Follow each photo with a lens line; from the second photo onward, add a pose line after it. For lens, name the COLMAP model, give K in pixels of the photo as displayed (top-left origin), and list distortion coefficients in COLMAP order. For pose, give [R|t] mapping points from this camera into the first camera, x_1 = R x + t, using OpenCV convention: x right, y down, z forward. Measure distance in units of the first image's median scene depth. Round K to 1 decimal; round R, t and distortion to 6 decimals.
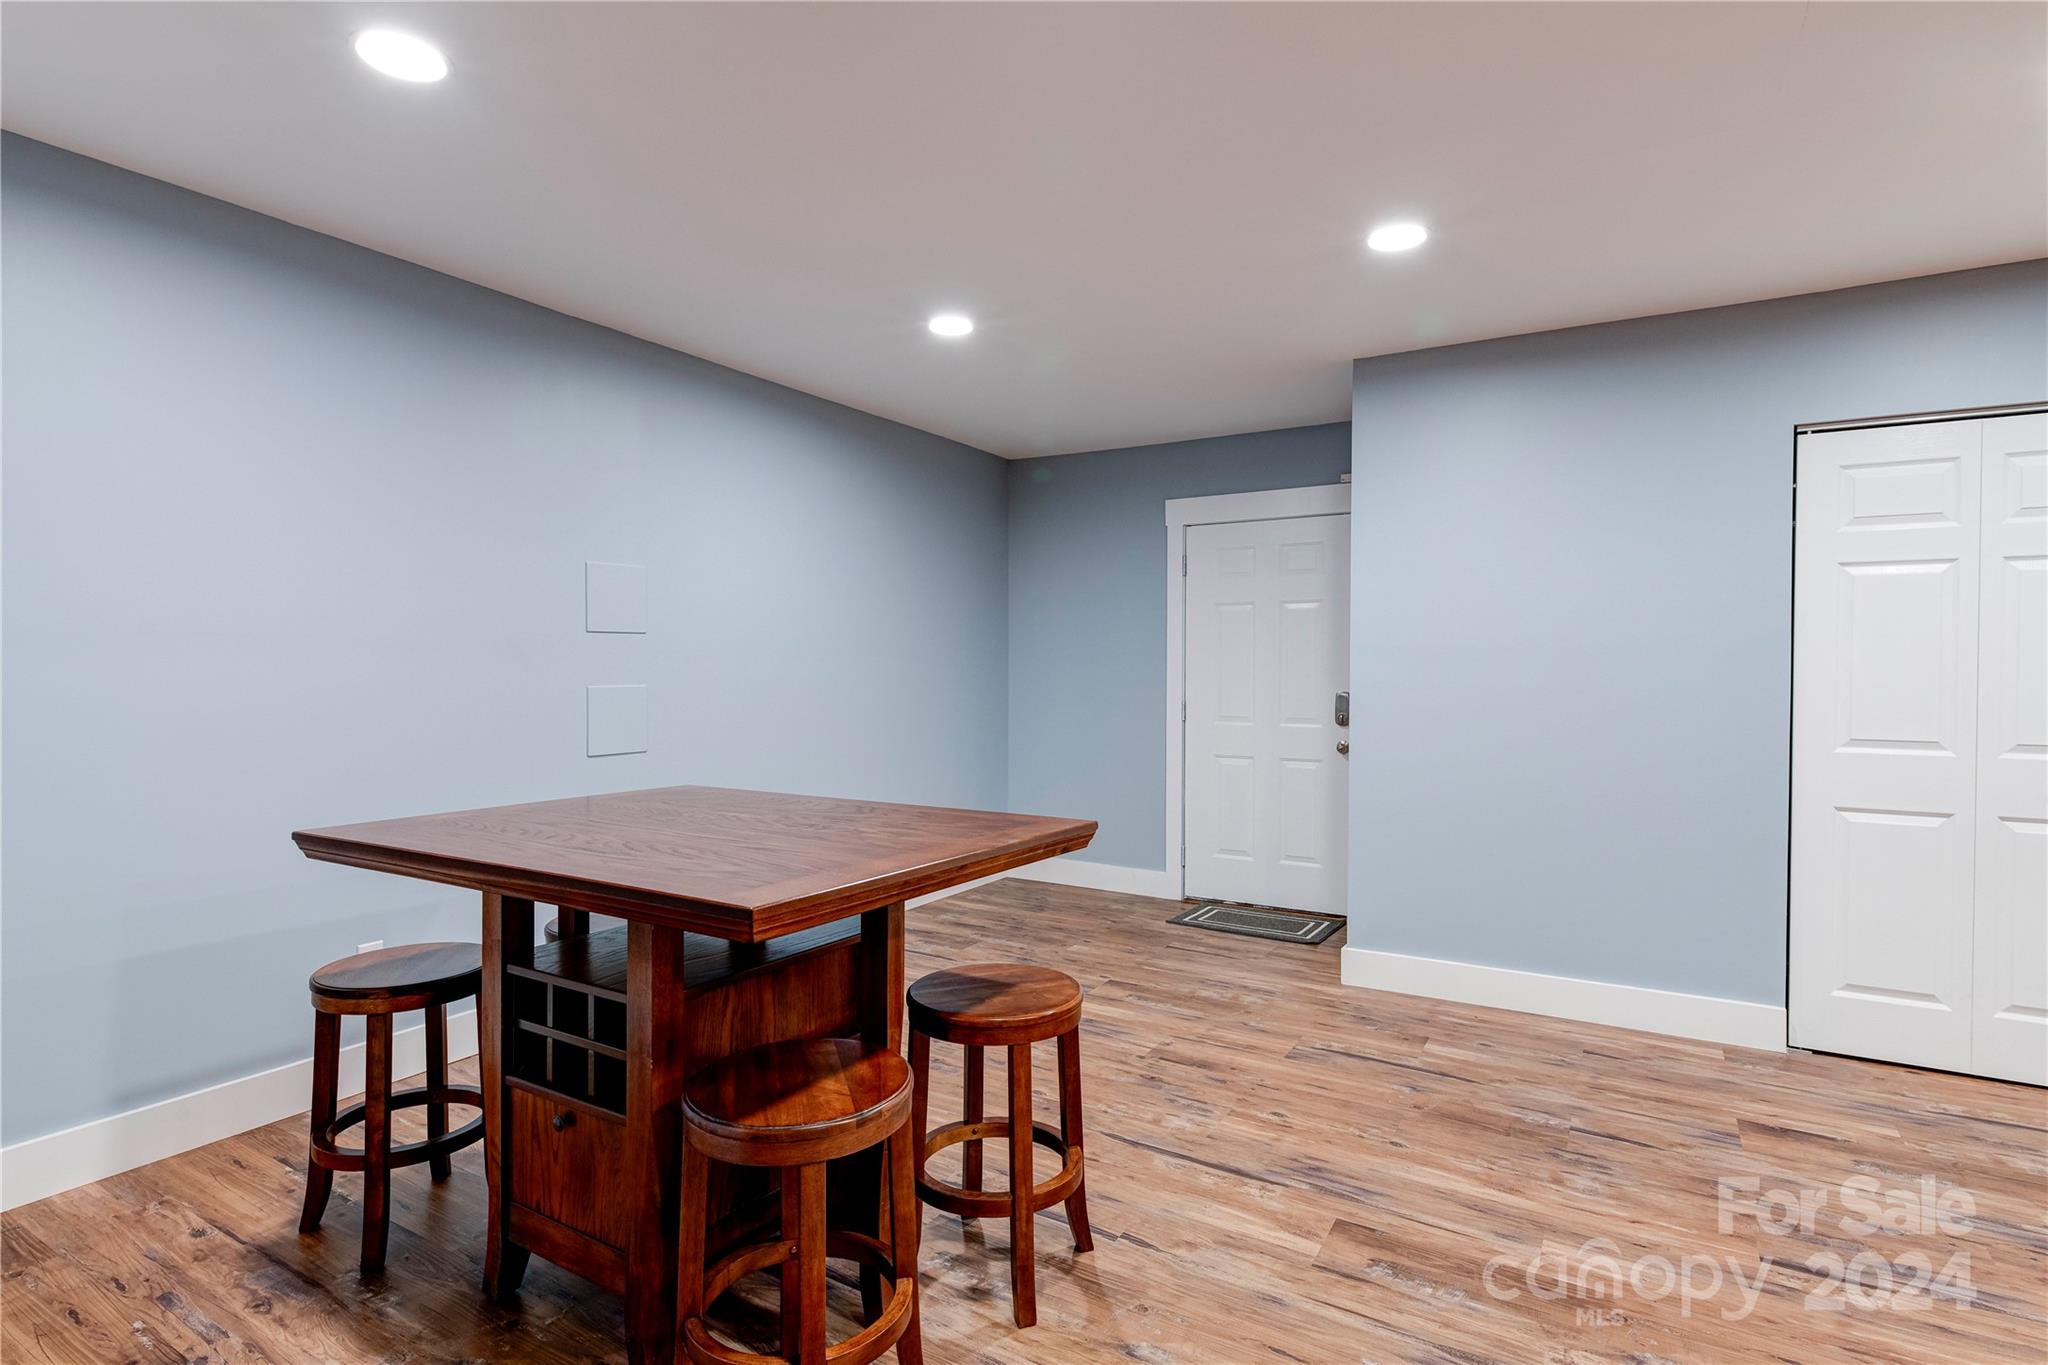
lens RADIAL K [[1019.3, 0, 1028.8], [0, 1019.3, 674.6], [0, 0, 1]] dist [0.011798, -0.001274]
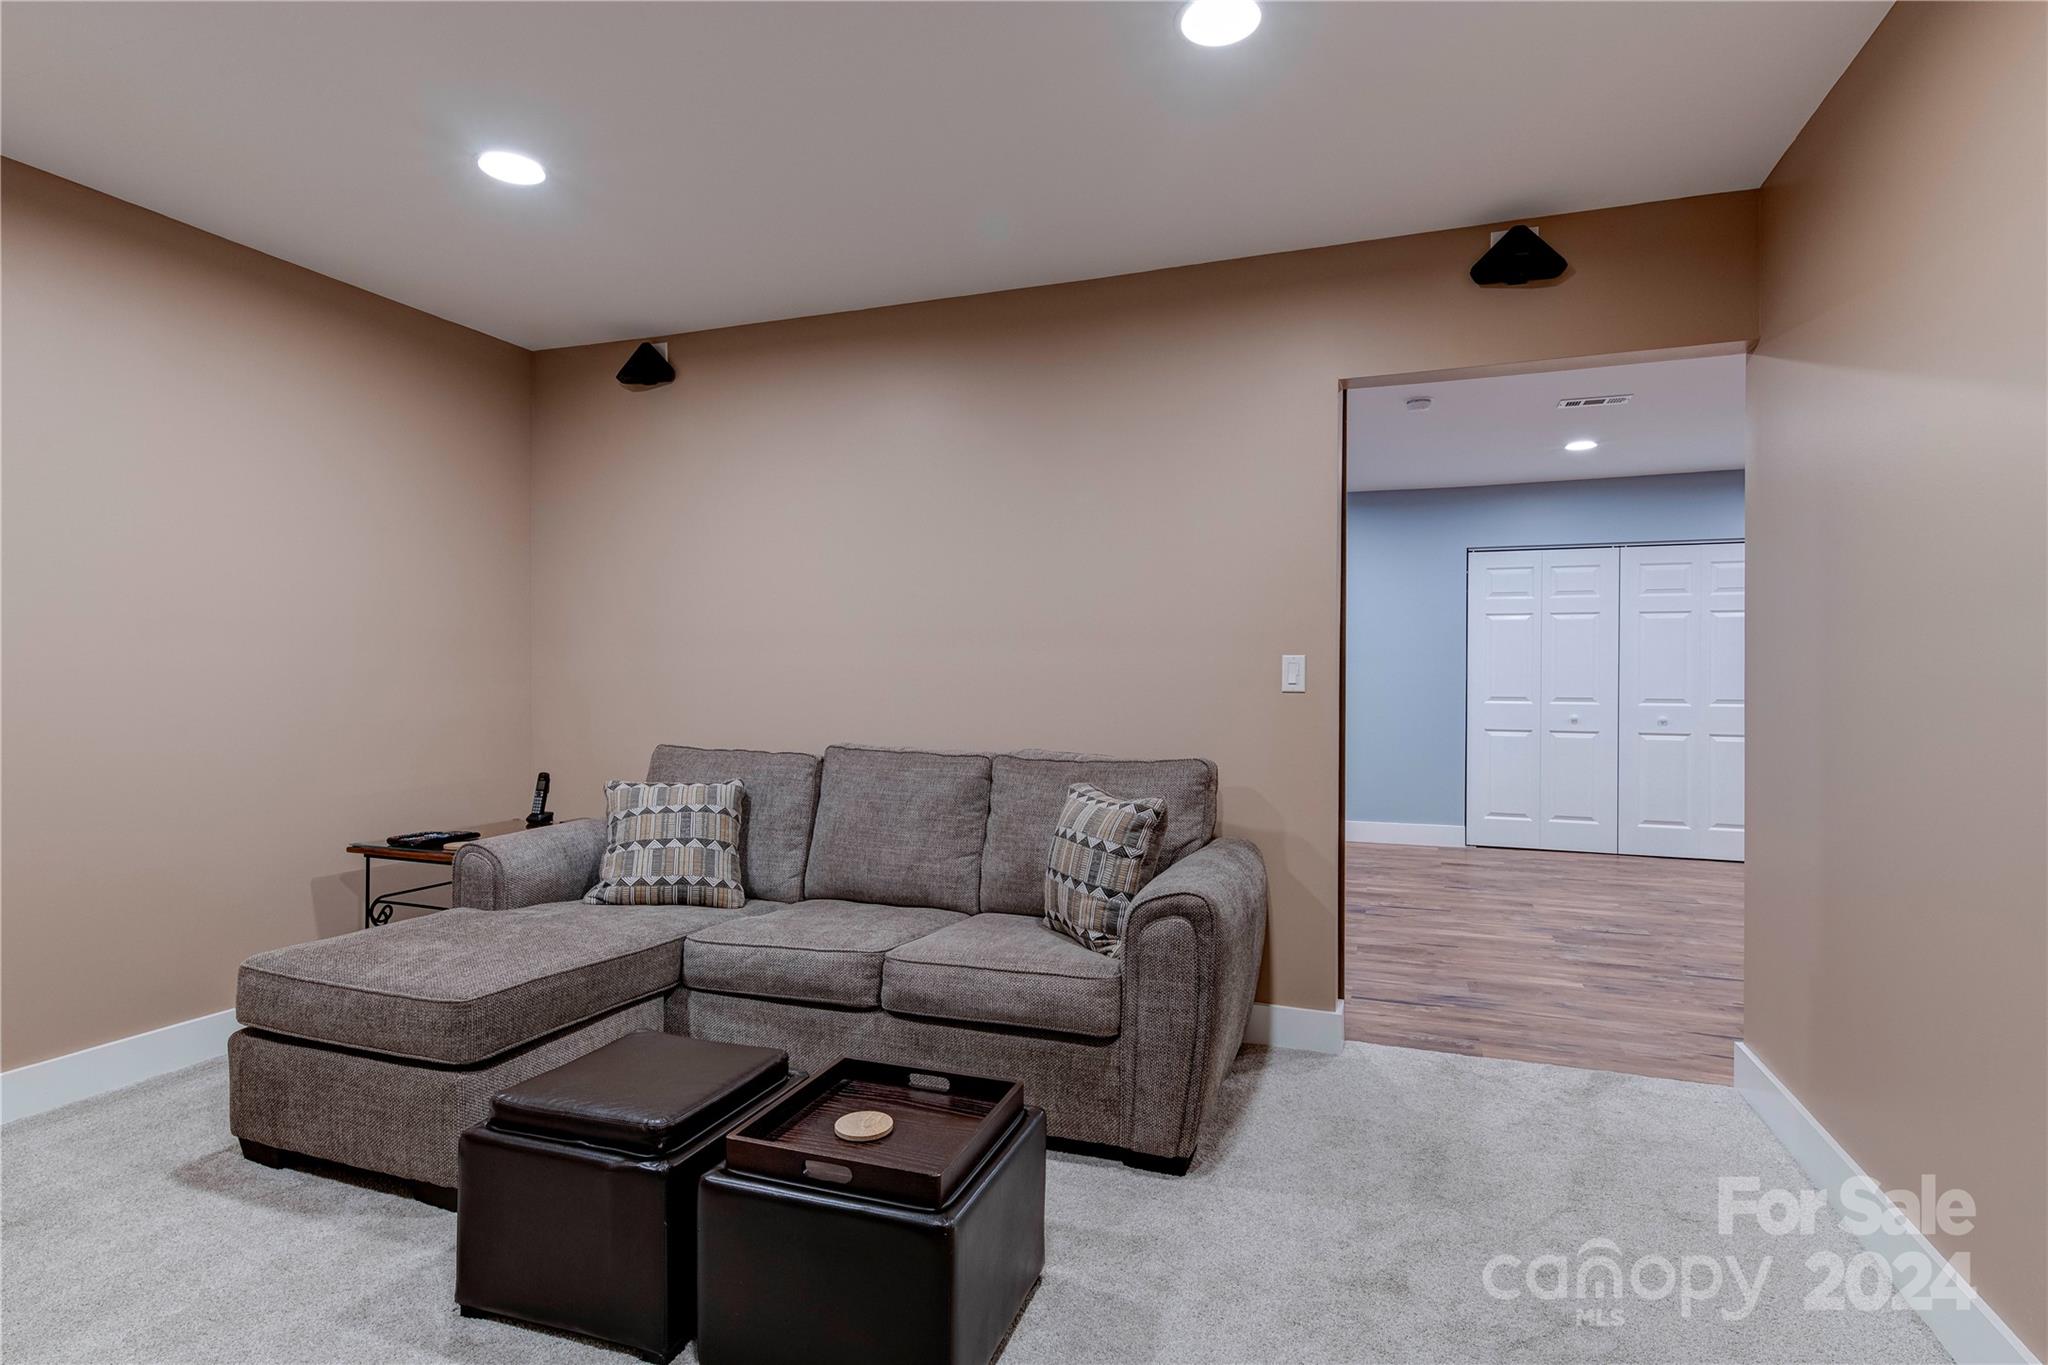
lens RADIAL K [[1019.3, 0, 1028.8], [0, 1019.3, 674.6], [0, 0, 1]] dist [0.011798, -0.001274]
pose [[0.982240, 0.003757, 0.187593, -0.634183], [-0.002266, 0.999964, -0.008162, 0.046251], [-0.187617, 0.007592, 0.982213, -1.053086]]
